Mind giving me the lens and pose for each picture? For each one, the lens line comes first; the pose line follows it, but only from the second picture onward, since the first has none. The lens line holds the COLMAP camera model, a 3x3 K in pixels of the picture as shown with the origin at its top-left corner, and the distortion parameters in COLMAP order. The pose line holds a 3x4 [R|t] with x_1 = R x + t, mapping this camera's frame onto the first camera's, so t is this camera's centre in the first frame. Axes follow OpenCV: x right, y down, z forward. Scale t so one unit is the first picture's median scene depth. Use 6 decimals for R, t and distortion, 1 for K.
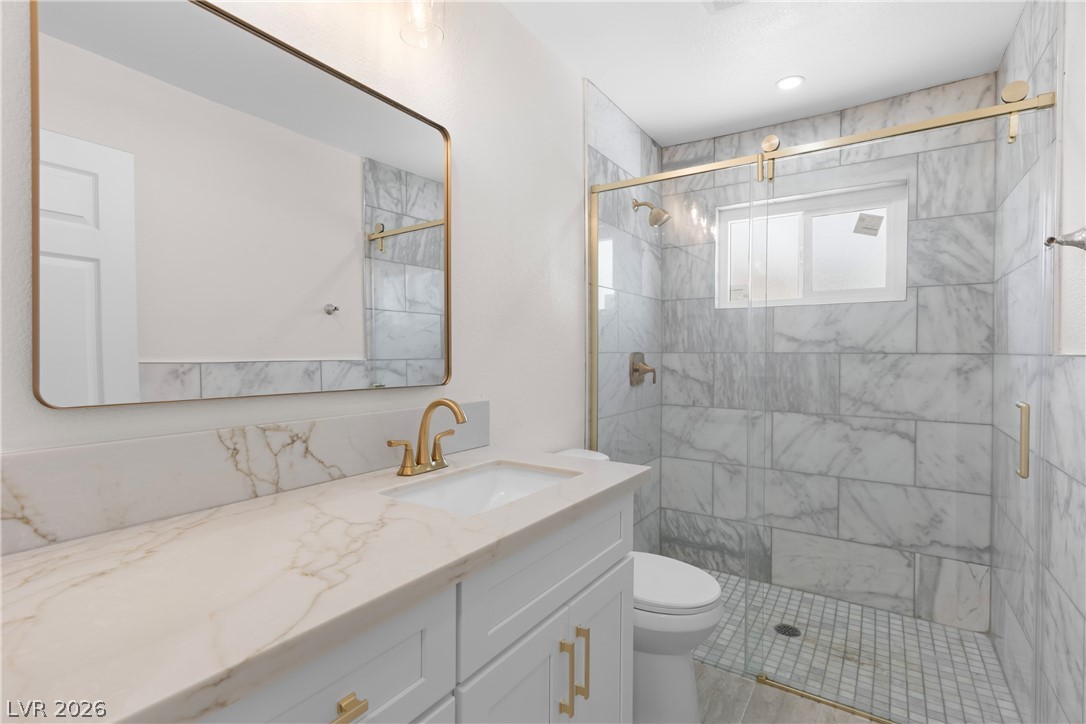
lens RADIAL K [[512.0, 0, 540.1], [0, 512.0, 360.8], [0, 0, 1]] dist [0.003926, -0.000764]
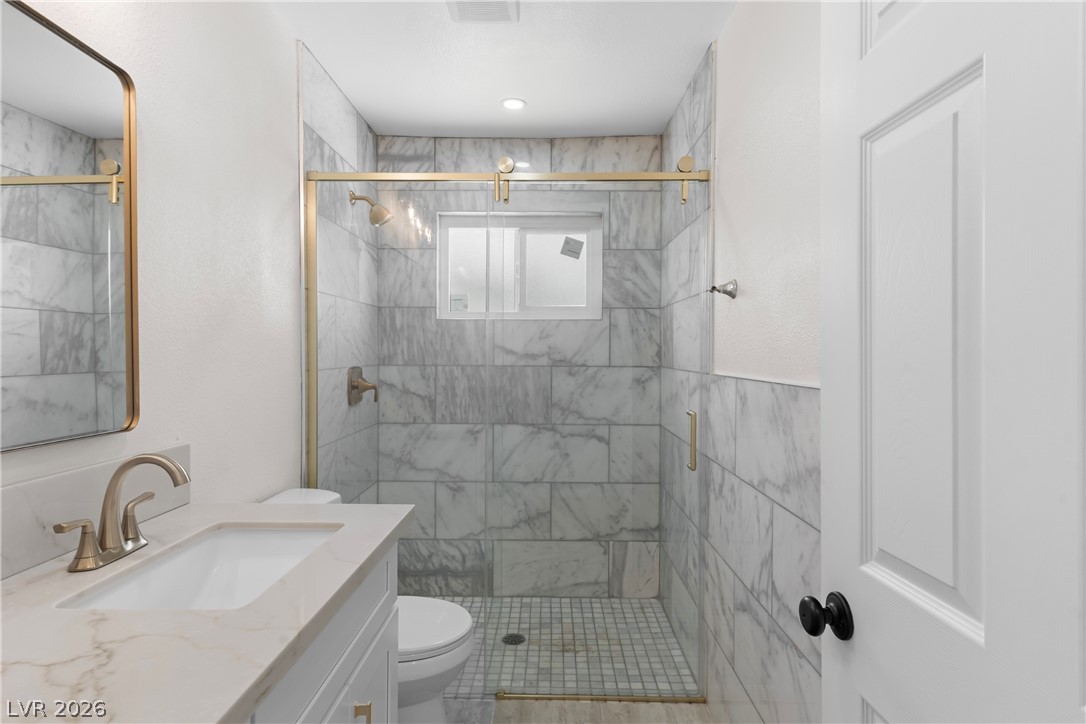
lens RADIAL K [[581.9, 0, 534.4], [0, 581.9, 360.3], [0, 0, 1]] dist [0.007287, -0.002198]
pose [[0.840534, -0.010321, 0.541660, -0.108778], [0.008747, 0.999947, 0.005480, -0.036765], [-0.541688, 0.000131, 0.840580, 0.002824]]
